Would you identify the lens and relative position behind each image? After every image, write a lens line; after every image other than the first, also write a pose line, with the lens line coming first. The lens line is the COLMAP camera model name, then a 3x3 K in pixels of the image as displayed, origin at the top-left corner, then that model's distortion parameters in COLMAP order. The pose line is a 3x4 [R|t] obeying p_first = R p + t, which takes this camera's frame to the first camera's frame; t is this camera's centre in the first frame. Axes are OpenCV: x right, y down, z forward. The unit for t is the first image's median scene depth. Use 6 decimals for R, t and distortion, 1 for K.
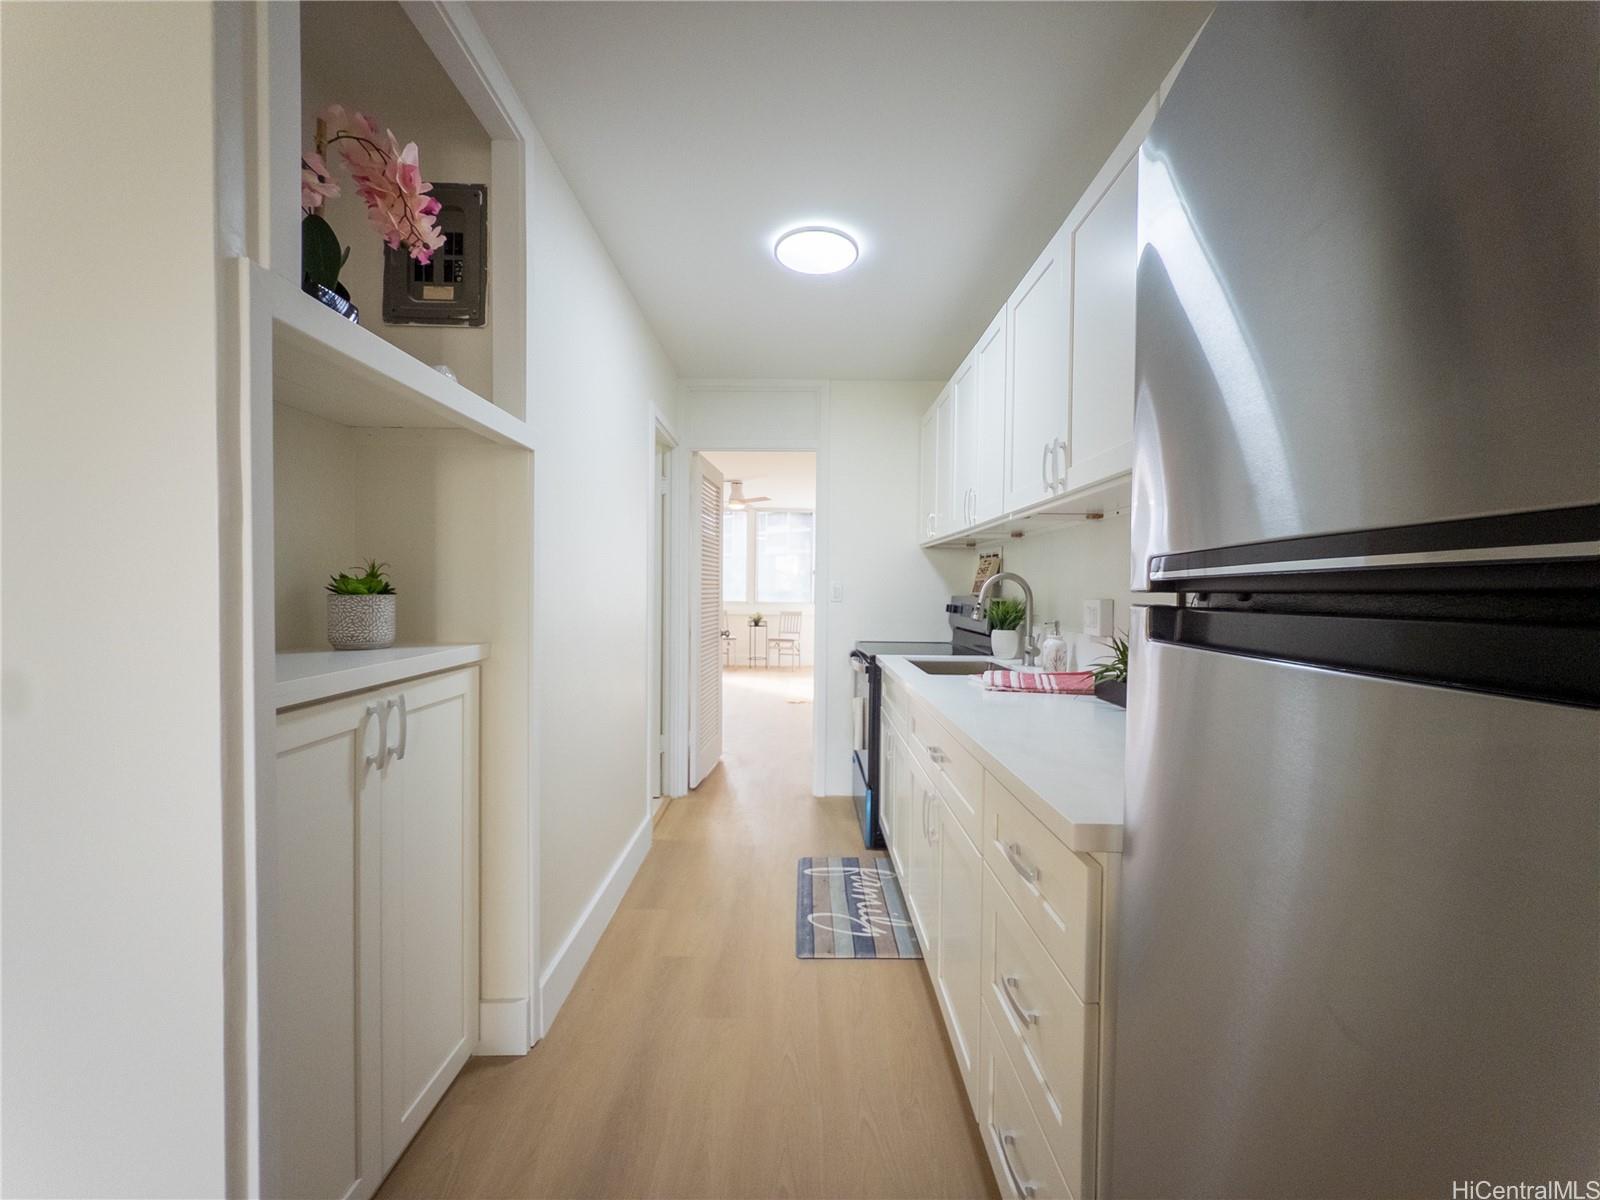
lens RADIAL K [[638.9, 0, 799.4], [0, 638.9, 590.4], [0, 0, 1]] dist [-0.001177, -0.000462]
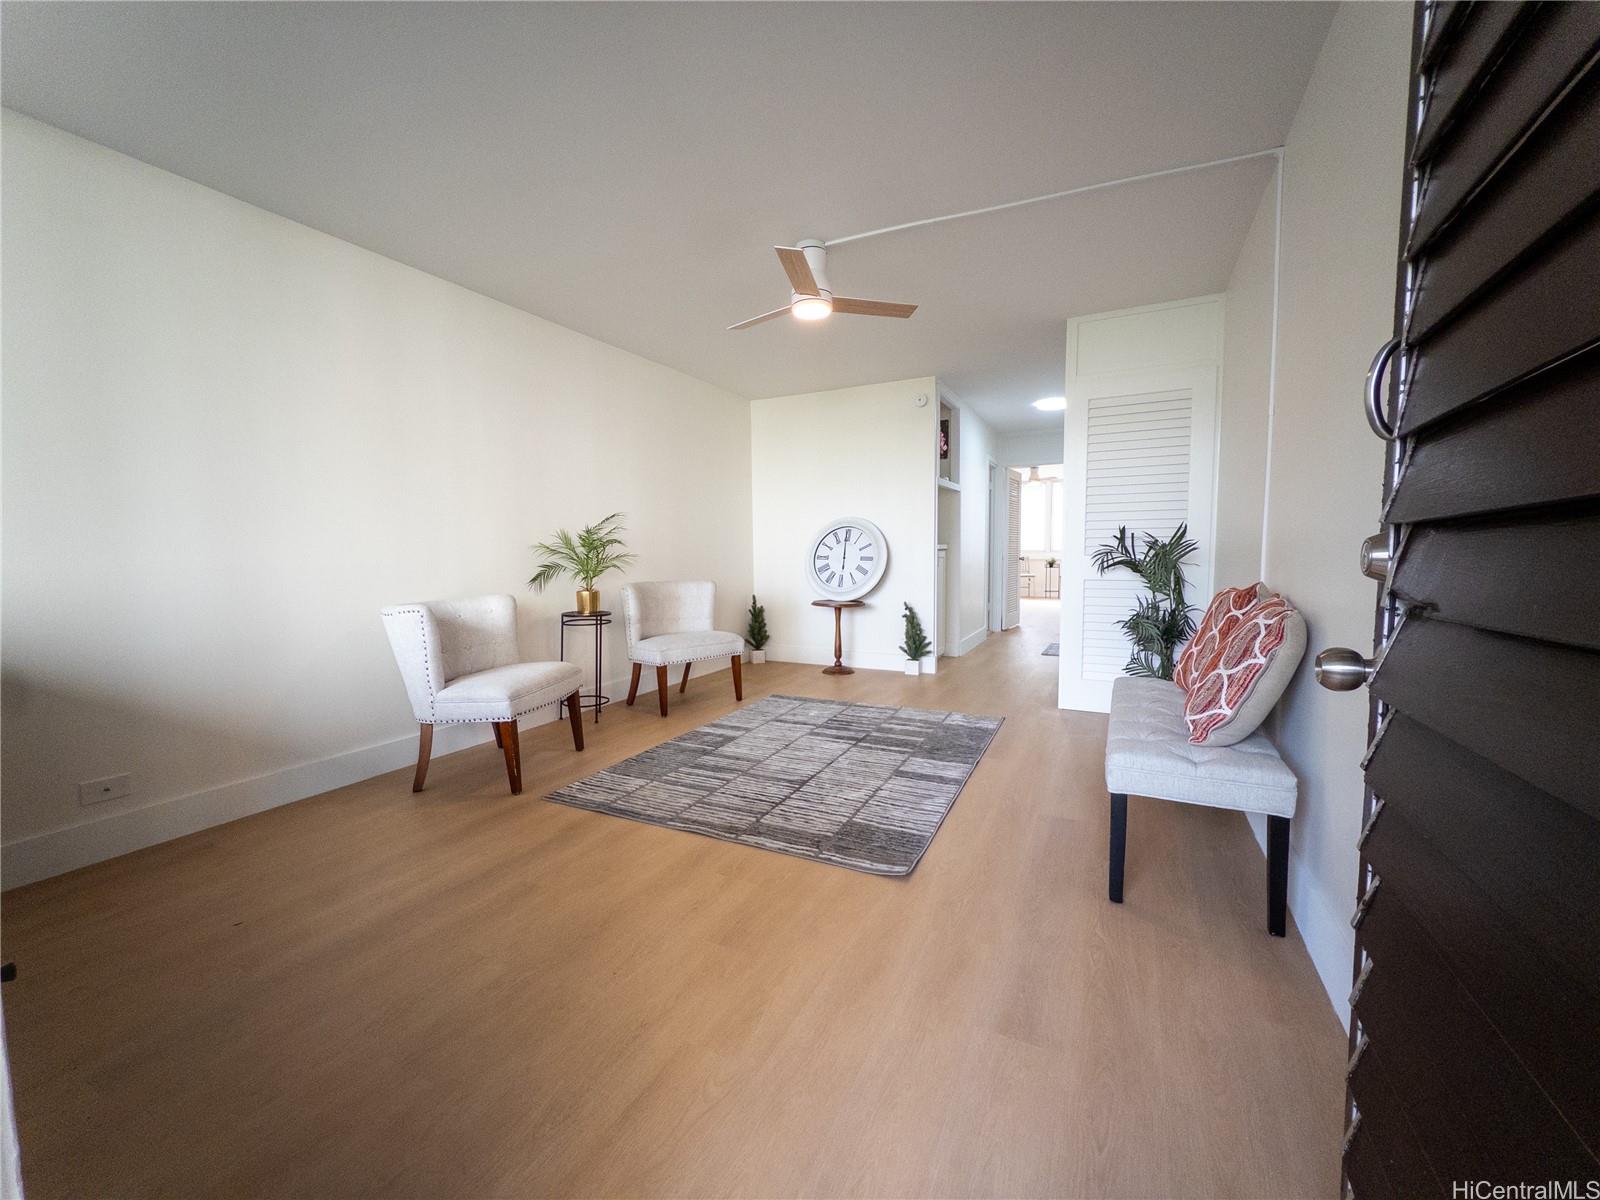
lens RADIAL K [[638.9, 0, 800.7], [0, 638.9, 603.4], [0, 0, 1]] dist [-0.001177, -0.000462]
pose [[0.891600, 0.020628, -0.452353, 0.205595], [0.014247, 0.997189, 0.073554, 0.066470], [0.452599, -0.072025, 0.888801, -1.280274]]
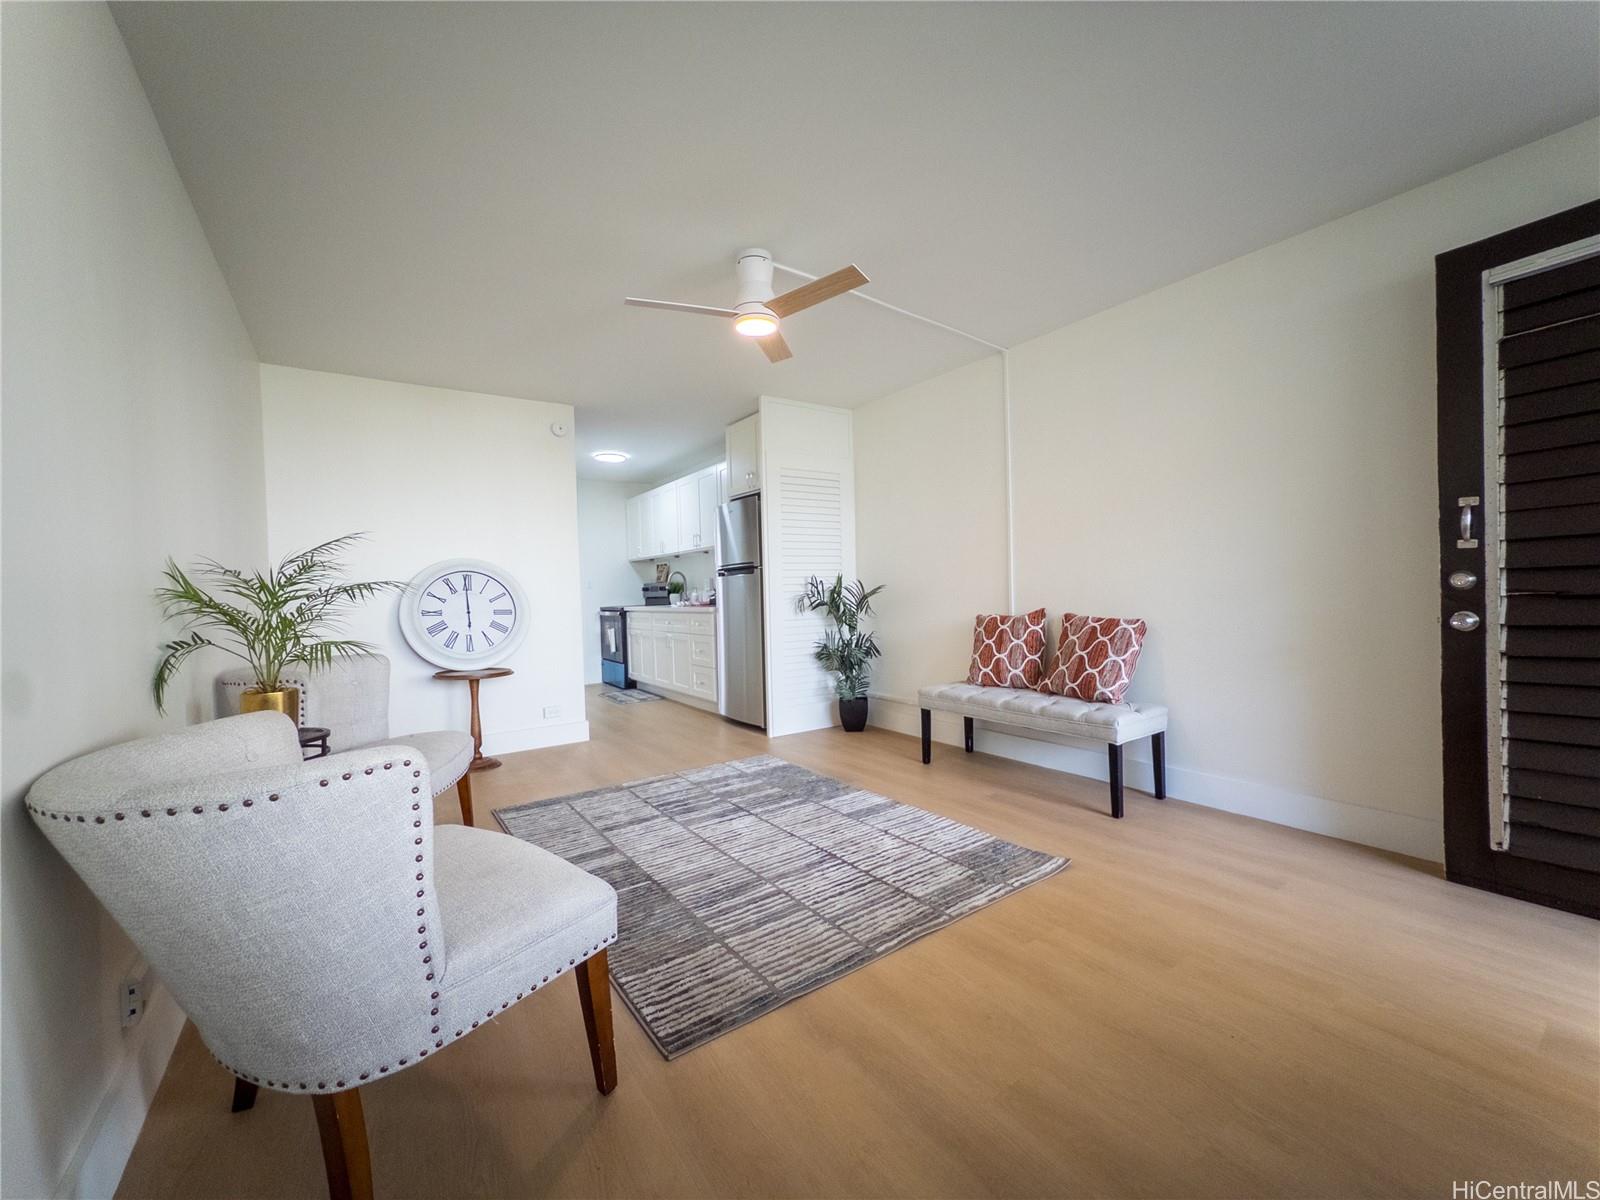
lens RADIAL K [[638.9, 0, 798.4], [0, 638.9, 603.7], [0, 0, 1]] dist [-0.001177, -0.000462]
pose [[0.818828, -0.042051, 0.572496, -0.600319], [0.038087, 0.999095, 0.018911, 0.056585], [-0.572773, 0.006320, 0.819689, -1.133299]]
